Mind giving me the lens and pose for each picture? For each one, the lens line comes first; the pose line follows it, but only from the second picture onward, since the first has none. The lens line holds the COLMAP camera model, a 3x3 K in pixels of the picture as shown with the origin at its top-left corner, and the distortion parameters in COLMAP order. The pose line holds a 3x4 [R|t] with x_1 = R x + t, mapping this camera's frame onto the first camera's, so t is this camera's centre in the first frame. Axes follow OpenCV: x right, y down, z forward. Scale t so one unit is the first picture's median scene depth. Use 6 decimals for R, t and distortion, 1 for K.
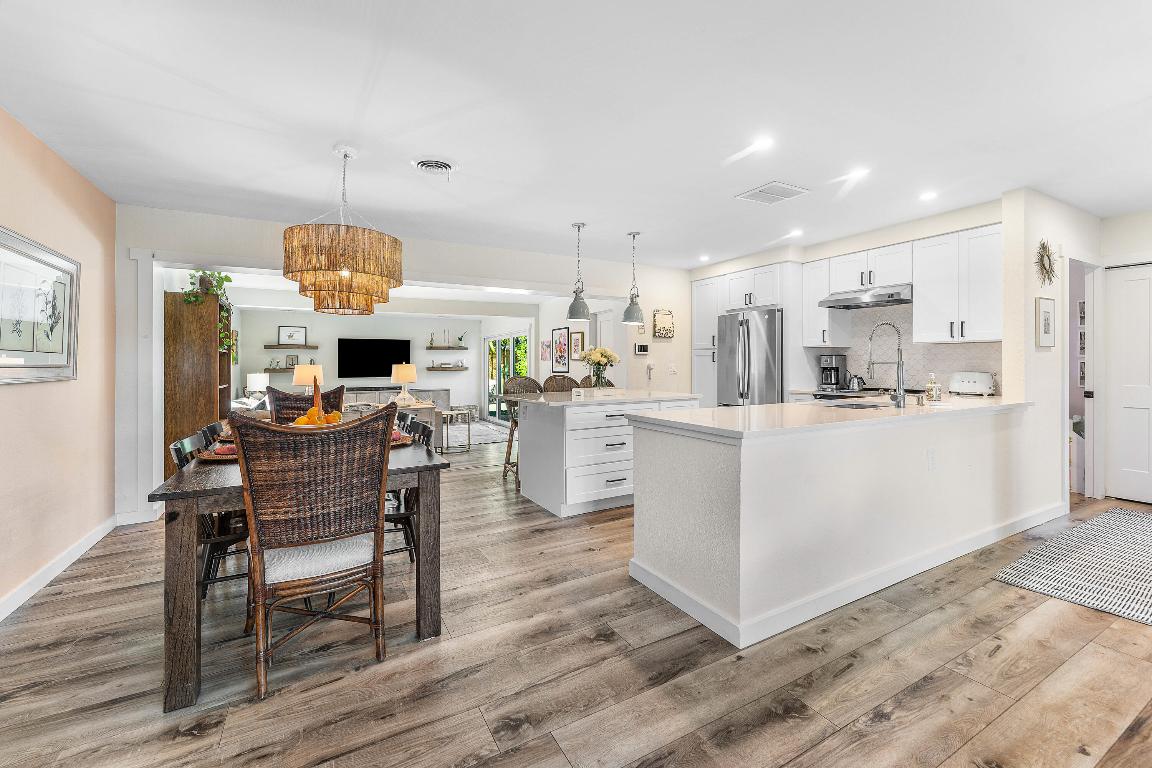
lens RADIAL K [[471.4, 0, 570.4], [0, 471.4, 368.6], [0, 0, 1]] dist [0.000499, 0.000123]
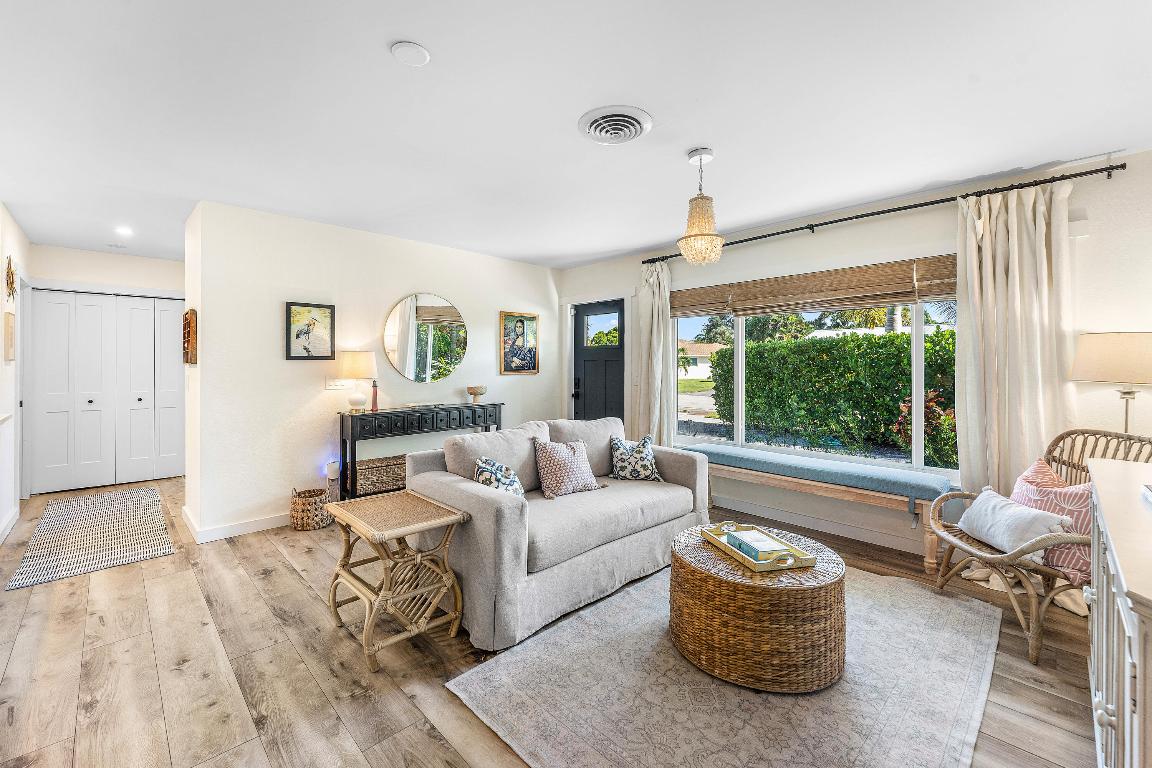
lens RADIAL K [[474.2, 0, 575.2], [0, 474.2, 362.7], [0, 0, 1]] dist [-0.000085, -0.000107]
pose [[-0.273783, 0.009222, 0.961747, -0.239850], [0.011143, 0.999917, -0.006416, -0.014506], [-0.961727, 0.008960, -0.273863, 0.067806]]
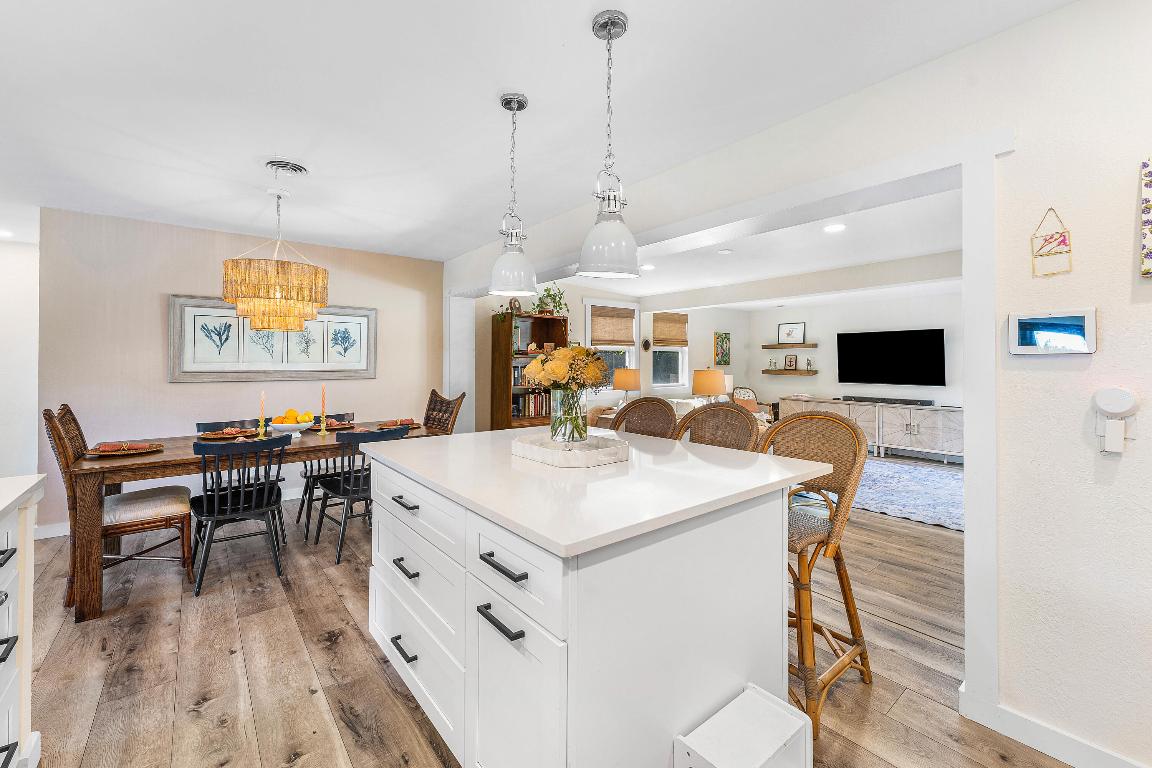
lens RADIAL K [[474.2, 0, 575.2], [0, 474.2, 362.7], [0, 0, 1]] dist [-0.000085, -0.000107]
pose [[0.173130, 0.006930, -0.984875, 0.443745], [-0.009618, 0.999939, 0.005346, -0.029162], [0.984852, 0.008547, 0.173186, 0.849738]]
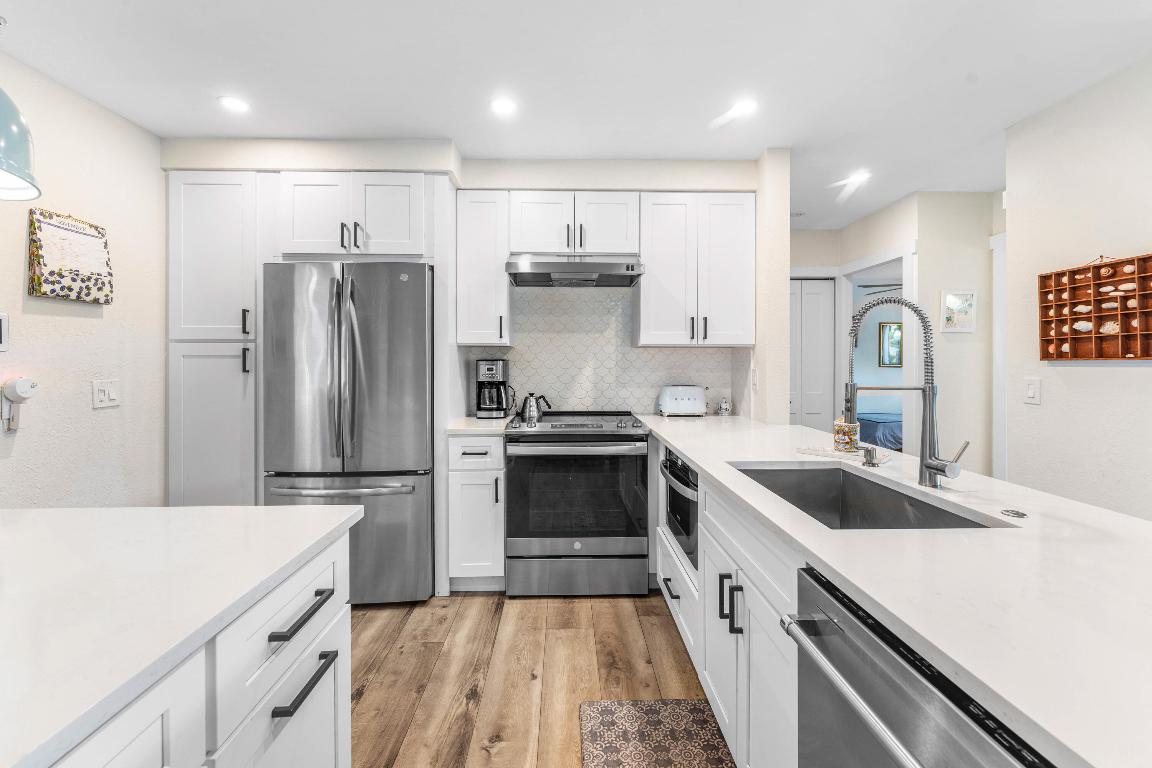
lens RADIAL K [[474.2, 0, 575.2], [0, 474.2, 362.7], [0, 0, 1]] dist [-0.000085, -0.000107]
pose [[0.456364, 0.000074, 0.889793, 0.076939], [0.007107, 0.999968, -0.003729, -0.023154], [-0.889765, 0.008026, 0.456349, 0.660727]]
